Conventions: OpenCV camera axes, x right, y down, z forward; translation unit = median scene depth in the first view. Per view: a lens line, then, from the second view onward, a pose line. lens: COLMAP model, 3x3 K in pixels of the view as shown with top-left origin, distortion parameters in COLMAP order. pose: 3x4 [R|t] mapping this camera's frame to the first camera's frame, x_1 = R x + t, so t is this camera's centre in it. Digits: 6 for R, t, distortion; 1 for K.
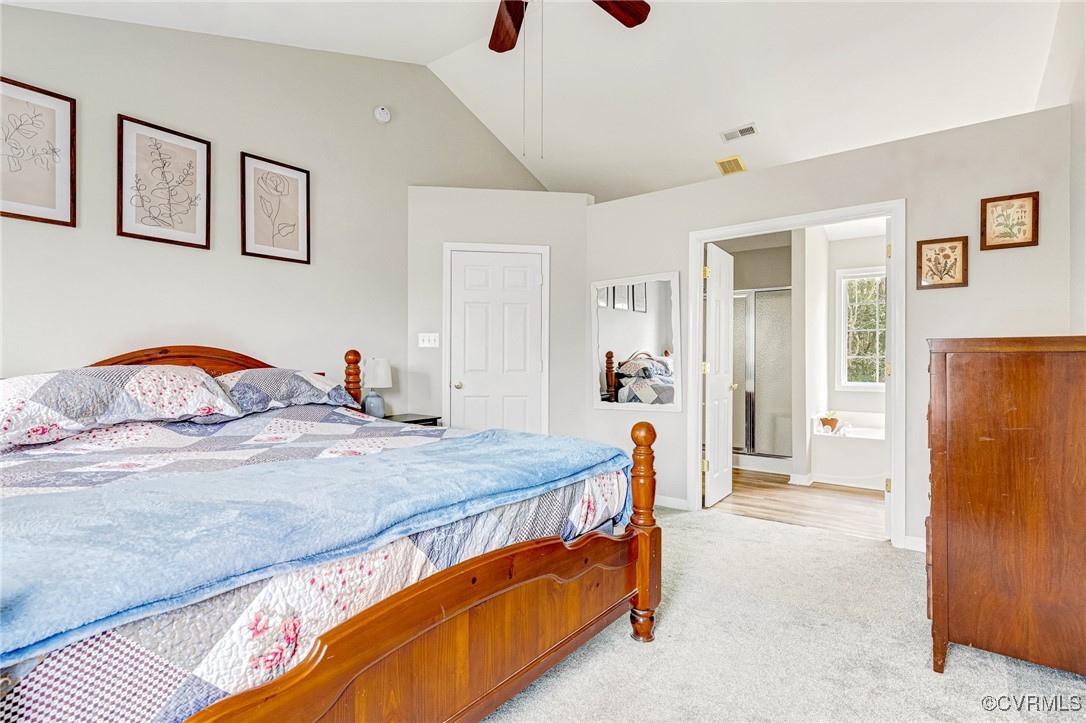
lens RADIAL K [[518.6, 0, 544.9], [0, 518.6, 360.0], [0, 0, 1]] dist [0.014064, -0.003473]
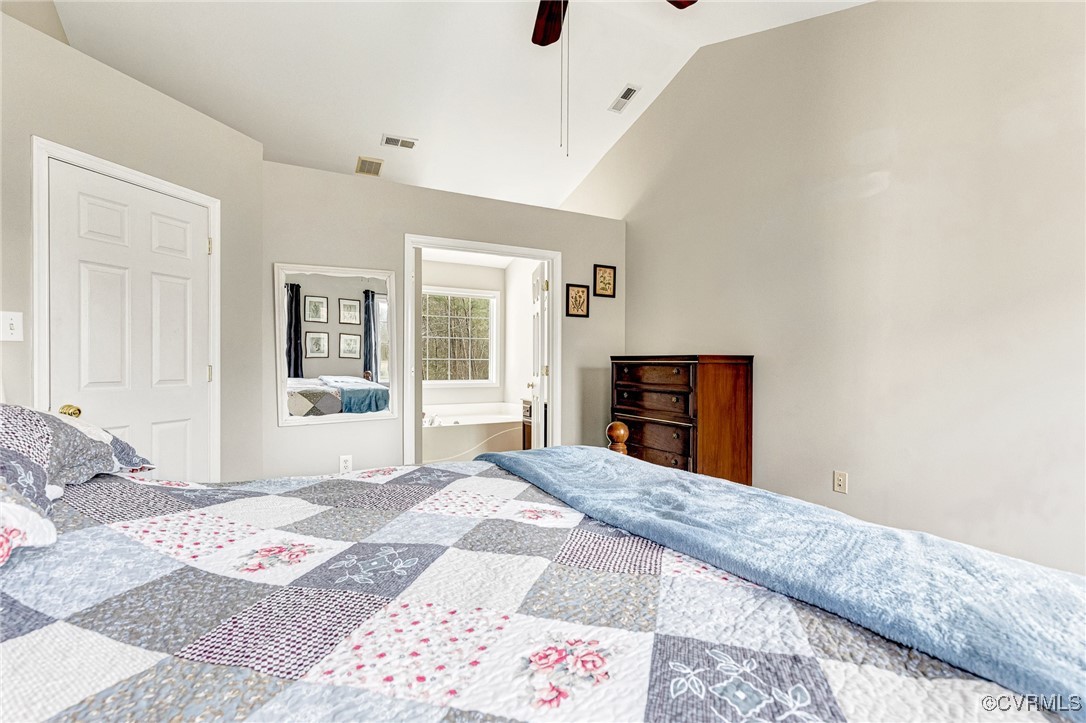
lens RADIAL K [[518.6, 0, 540.5], [0, 518.6, 361.7], [0, 0, 1]] dist [0.014064, -0.003473]
pose [[0.431824, 0.002412, 0.901955, -0.637926], [-0.005928, 0.999982, 0.000164, -0.009208], [-0.901938, -0.005418, 0.431831, 0.453053]]
